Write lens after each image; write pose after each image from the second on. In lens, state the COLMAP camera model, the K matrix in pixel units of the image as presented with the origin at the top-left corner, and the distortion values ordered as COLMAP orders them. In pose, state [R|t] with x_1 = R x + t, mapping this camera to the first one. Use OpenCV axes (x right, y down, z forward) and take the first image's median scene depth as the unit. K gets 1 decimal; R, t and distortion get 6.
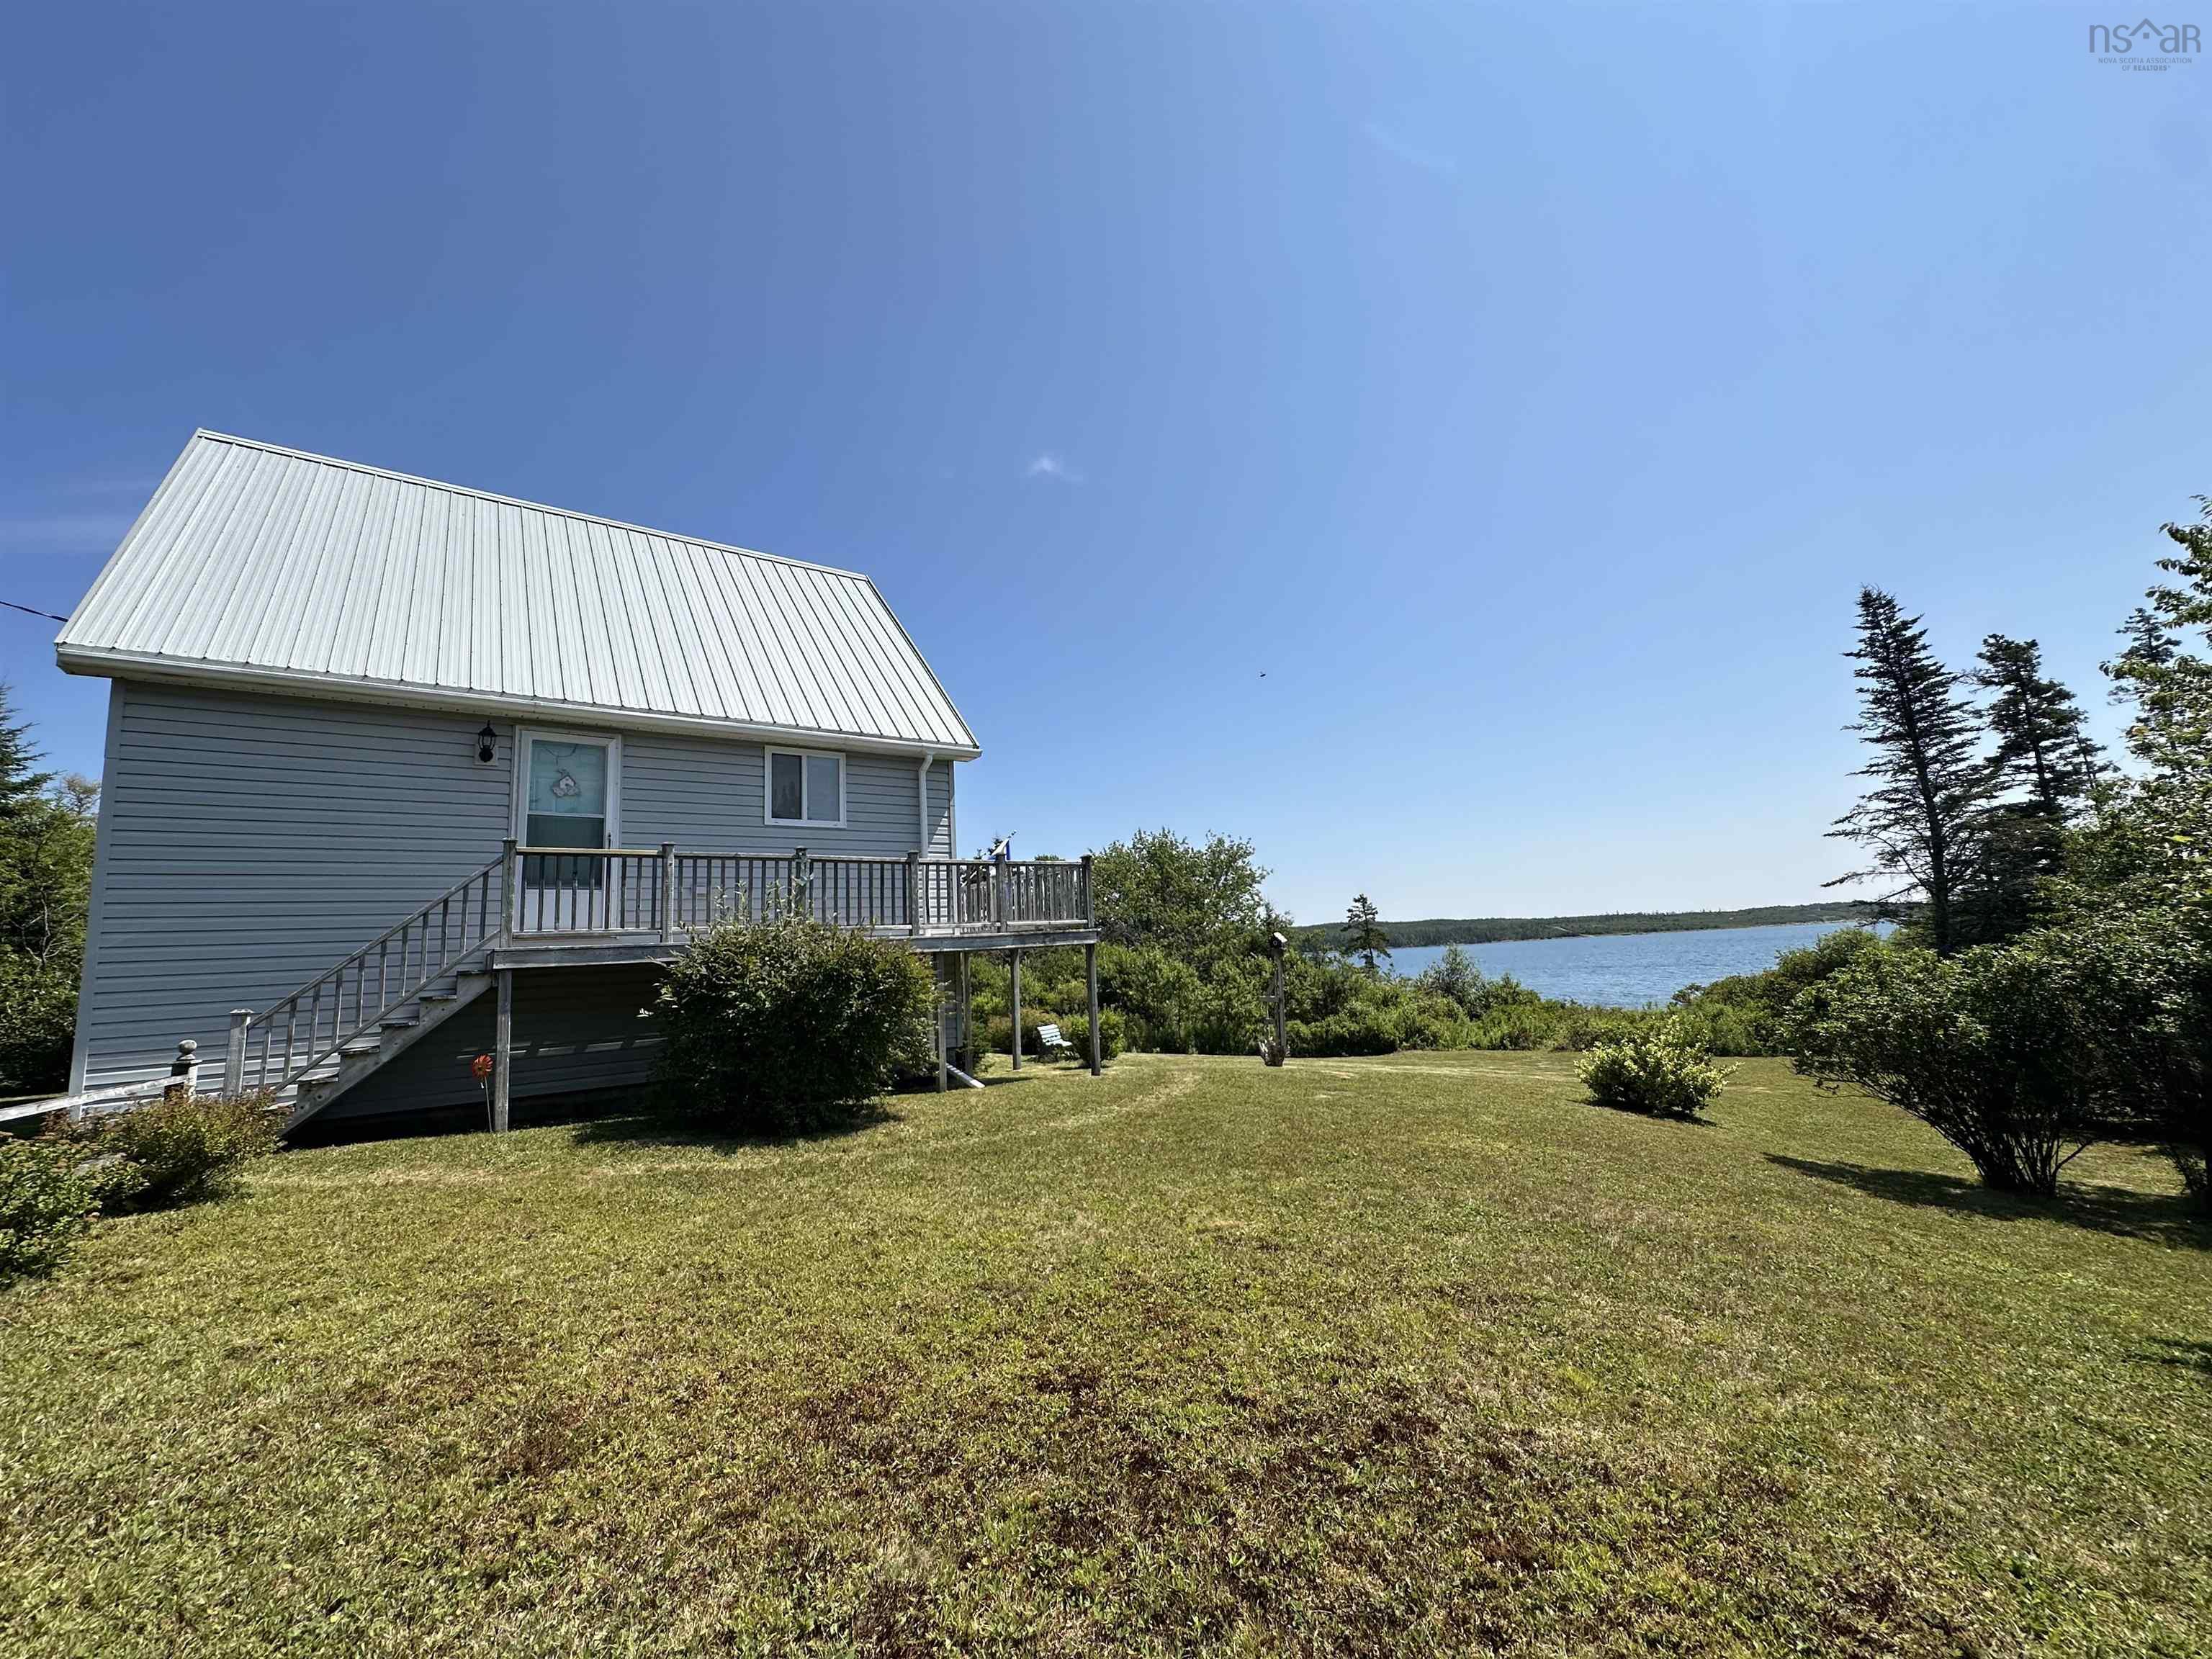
lens RADIAL K [[879.7, 0, 1101.3], [0, 879.7, 826.9], [0, 0, 1]] dist [-0.003514, 0.000757]
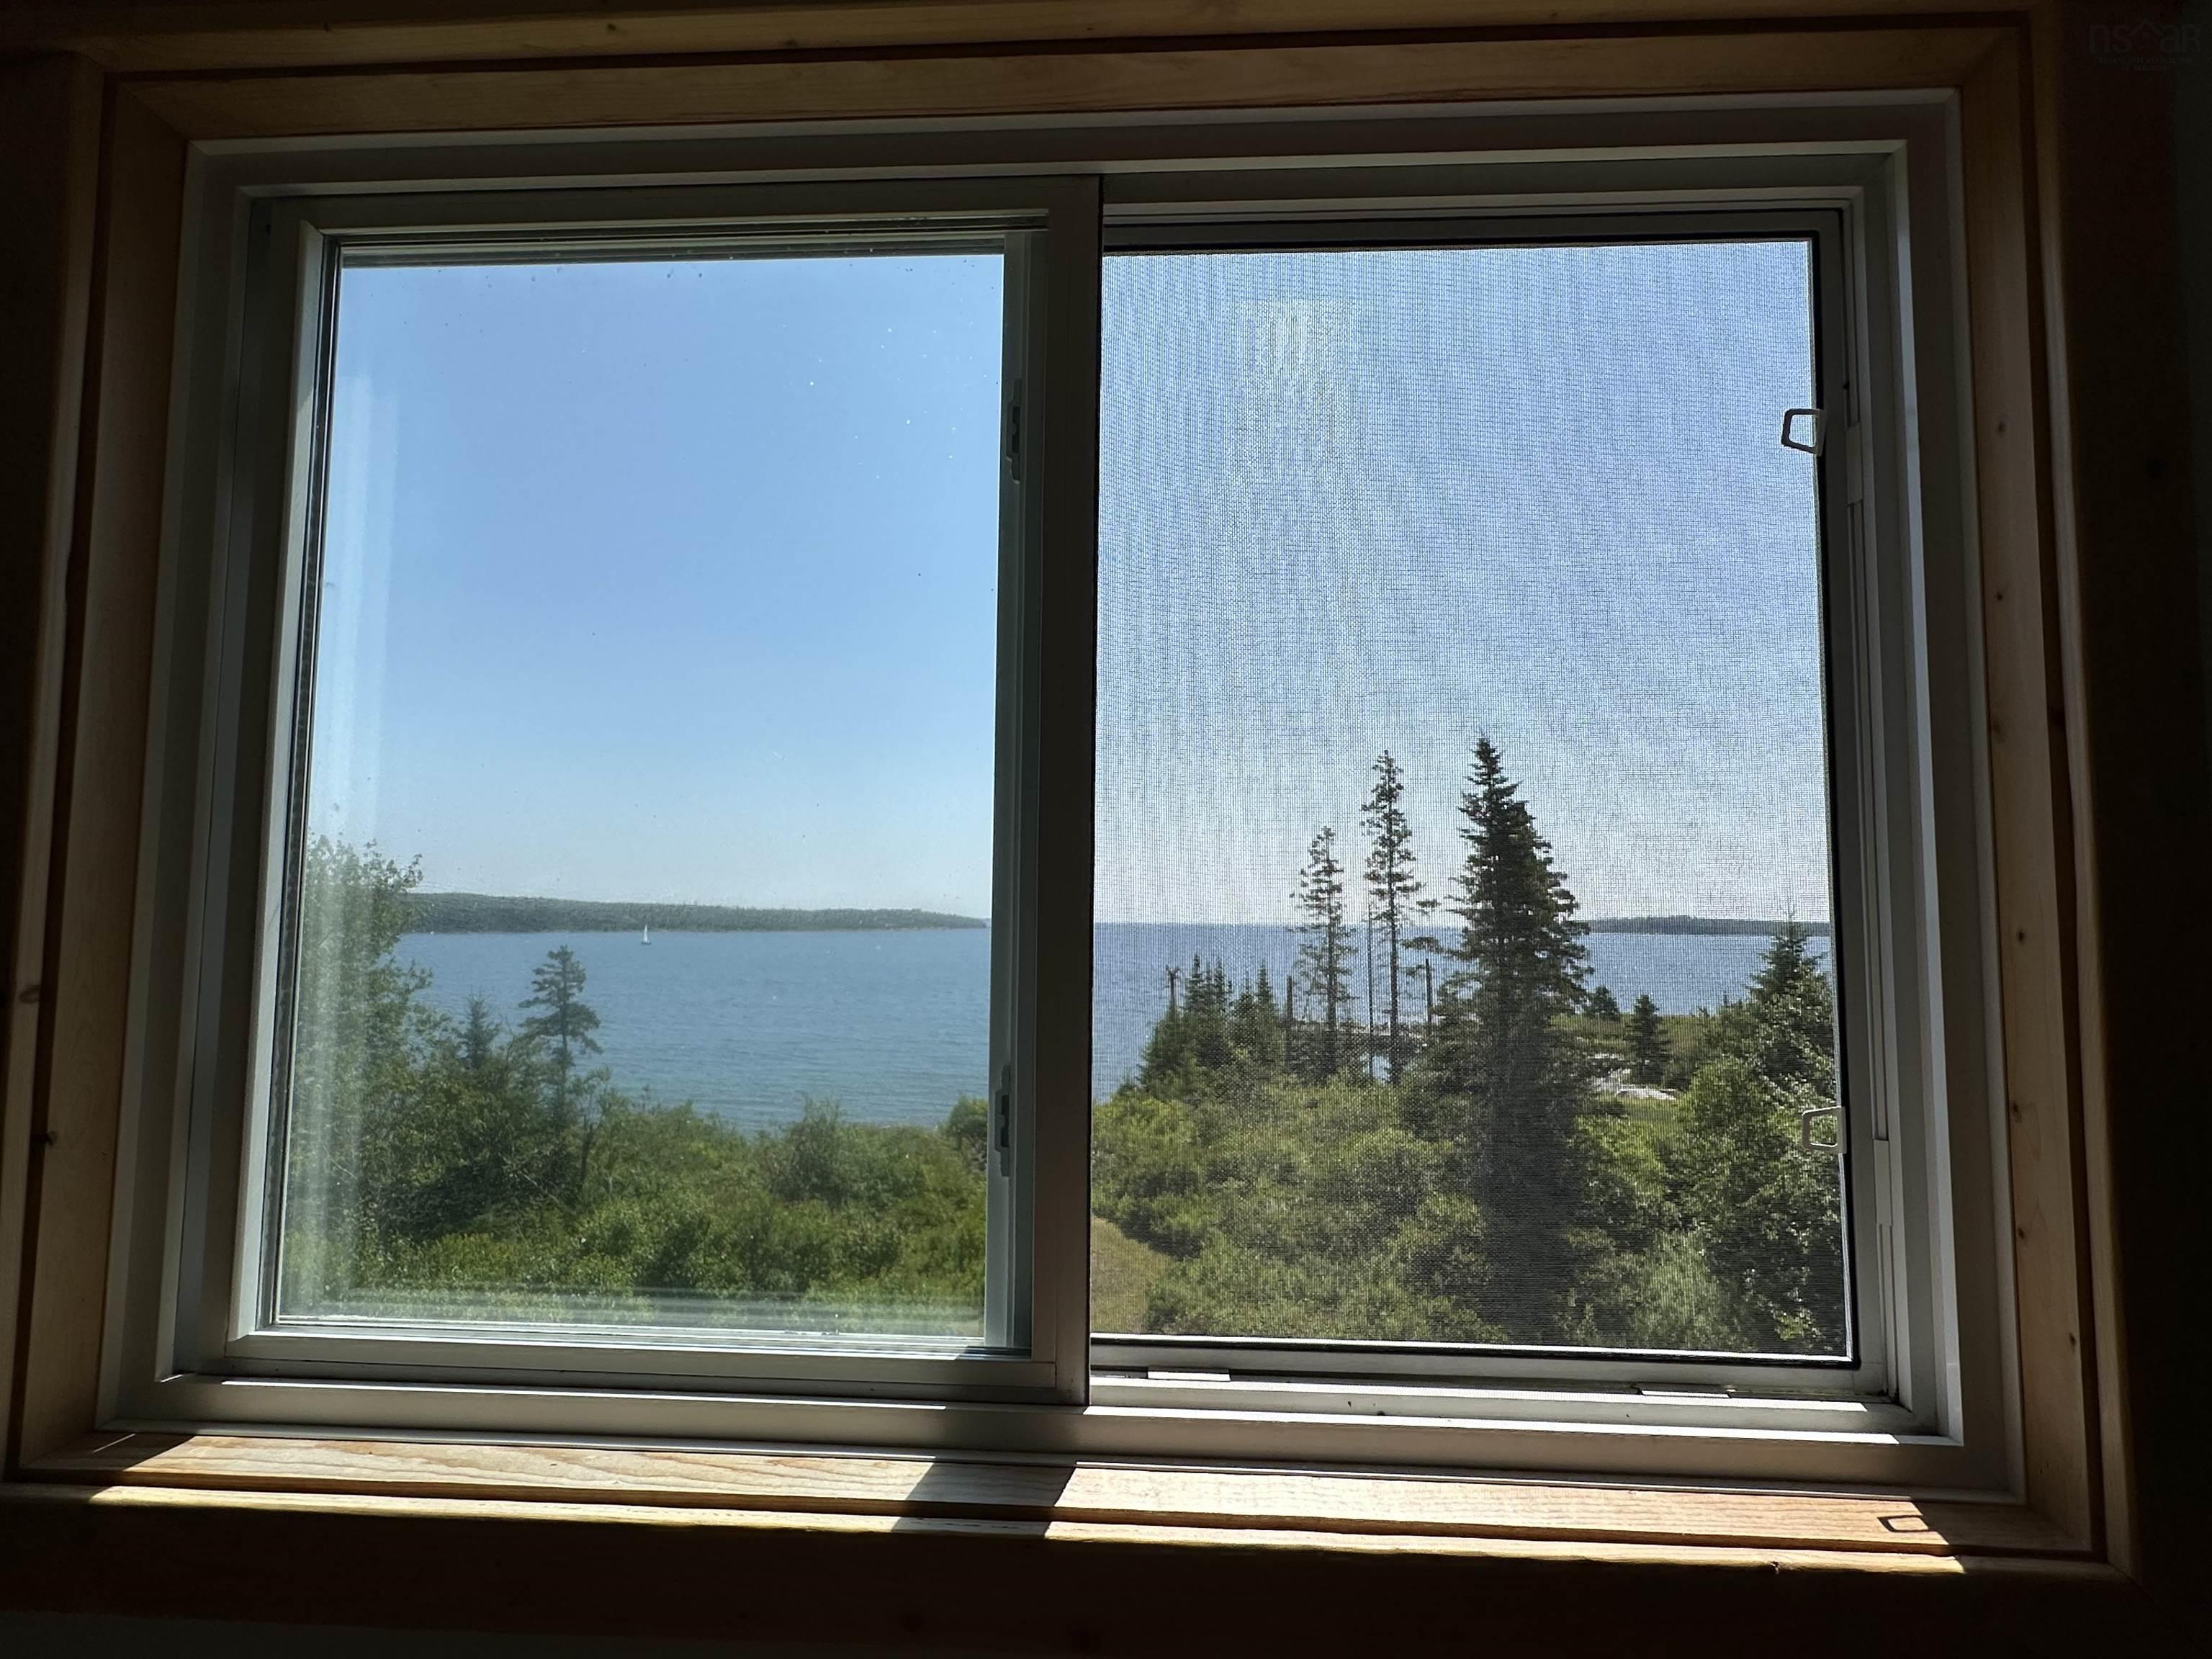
lens RADIAL K [[1143.1, 0, 1101.6], [0, 1143.1, 822.0], [0, 0, 1]] dist [-0.006694, 0.000131]
pose [[0.633416, 0.129032, 0.762977, -0.162817], [-0.159581, 0.986586, -0.034365, -0.081247], [-0.757177, -0.099990, 0.645511, 0.488661]]
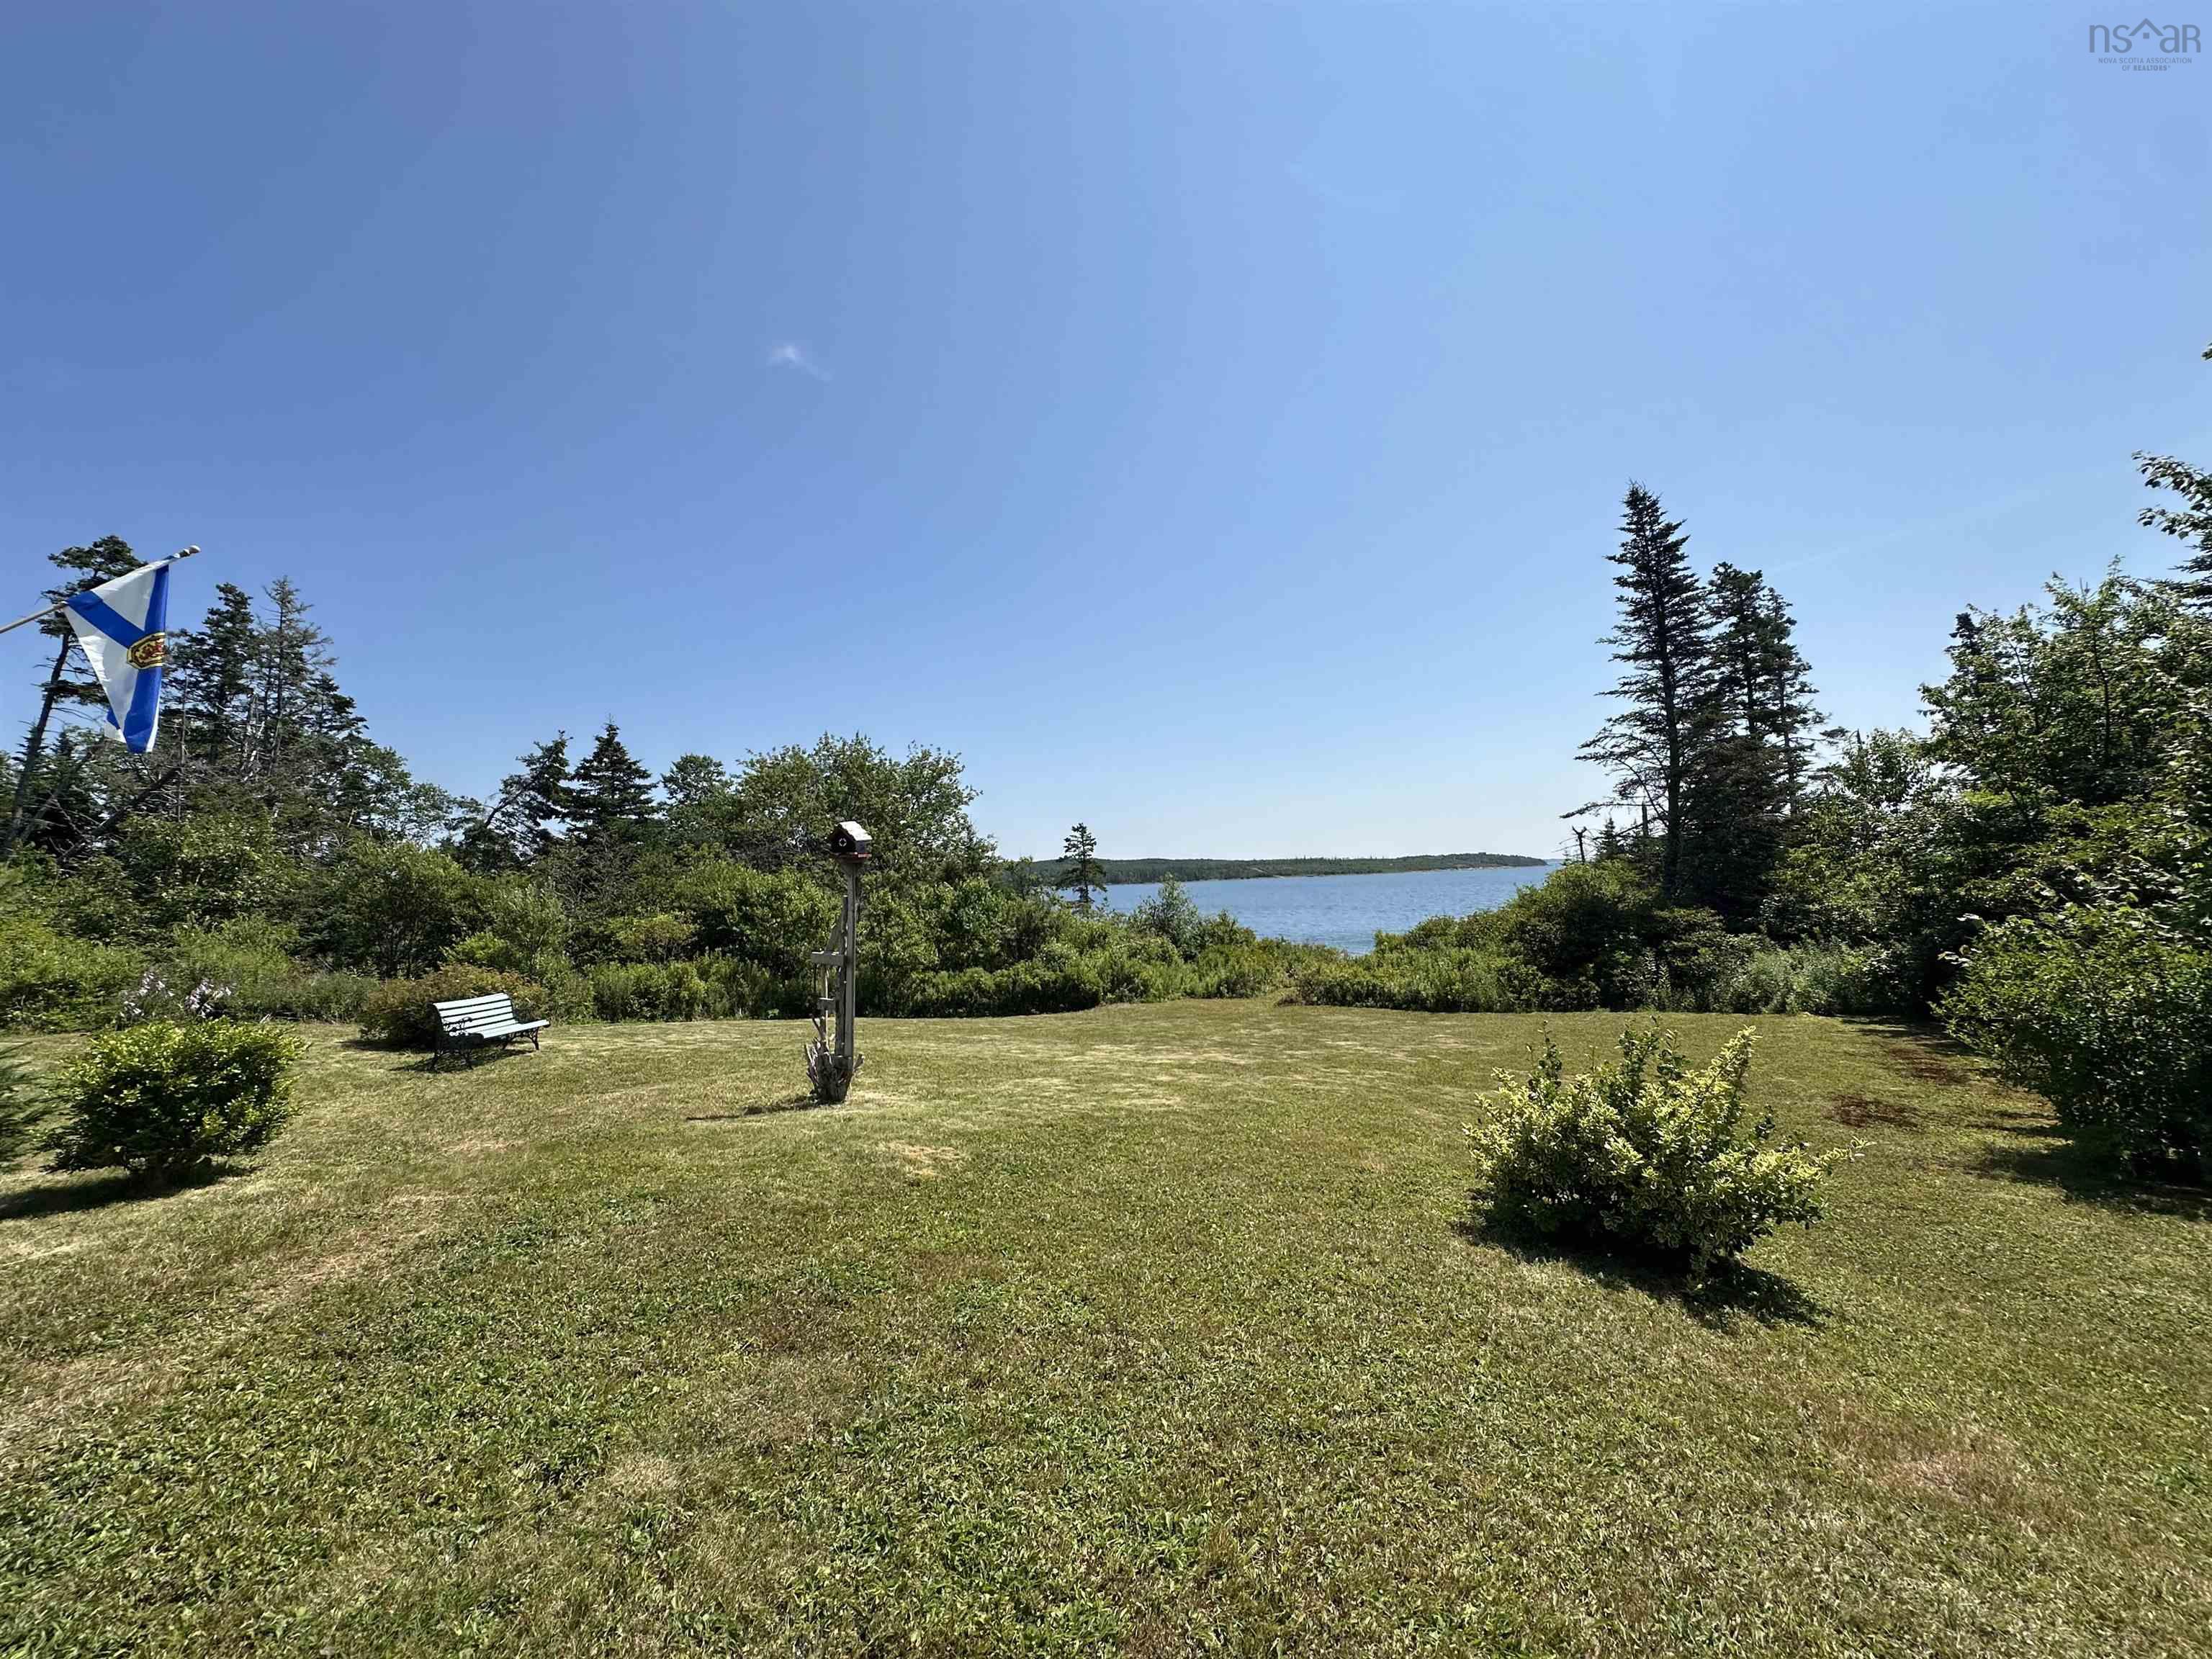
lens RADIAL K [[879.7, 0, 1107.8], [0, 879.7, 830.4], [0, 0, 1]] dist [-0.003514, 0.000757]
pose [[0.951617, 0.037245, 0.305020, 0.092808], [-0.061088, 0.995745, 0.068999, 0.041348], [-0.301152, -0.084294, 0.949843, 0.249843]]
